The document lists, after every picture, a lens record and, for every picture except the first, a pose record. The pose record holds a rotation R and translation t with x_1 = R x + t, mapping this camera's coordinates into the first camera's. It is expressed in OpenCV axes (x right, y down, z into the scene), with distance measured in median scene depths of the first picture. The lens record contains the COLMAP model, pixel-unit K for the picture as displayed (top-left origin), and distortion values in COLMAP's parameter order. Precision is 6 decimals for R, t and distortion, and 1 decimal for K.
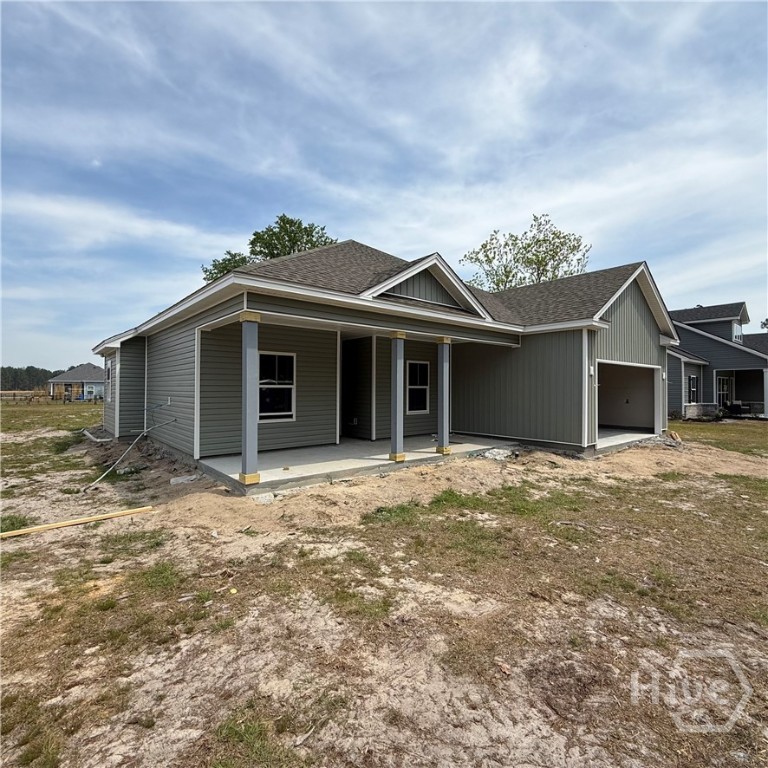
lens RADIAL K [[408.8, 0, 378.4], [0, 408.8, 385.2], [0, 0, 1]] dist [0.001520, 0.001060]
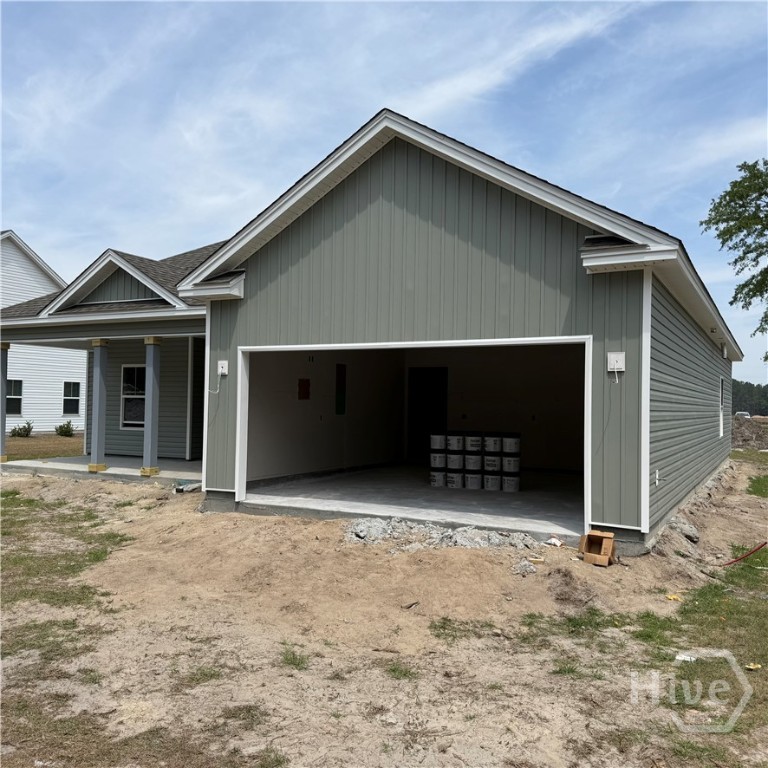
lens RADIAL K [[727.2, 0, 387.2], [0, 727.2, 384.8], [0, 0, 1]] dist [0.026305, 0.000000]
pose [[0.375878, -0.023218, -0.926378, 1.728459], [-0.003904, 0.999638, -0.026638, 0.019621], [0.926661, 0.013629, 0.375651, 0.885243]]
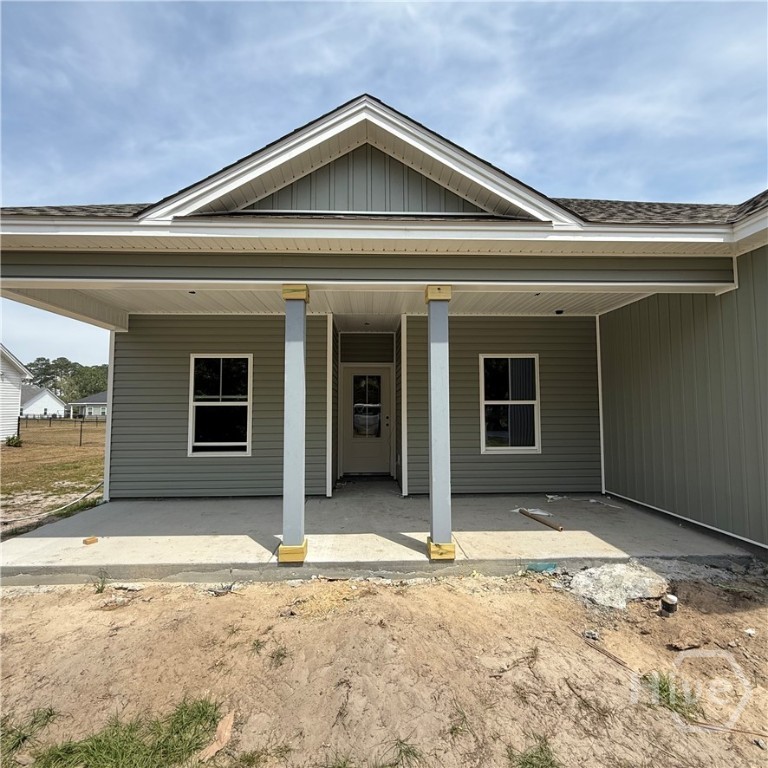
lens RADIAL K [[408.8, 0, 385.9], [0, 408.8, 381.8], [0, 0, 1]] dist [0.001520, 0.001060]
pose [[0.790858, -0.048225, -0.610096, 0.381356], [0.011236, 0.997867, -0.064310, 0.013466], [0.611896, 0.044005, 0.789713, 0.619559]]
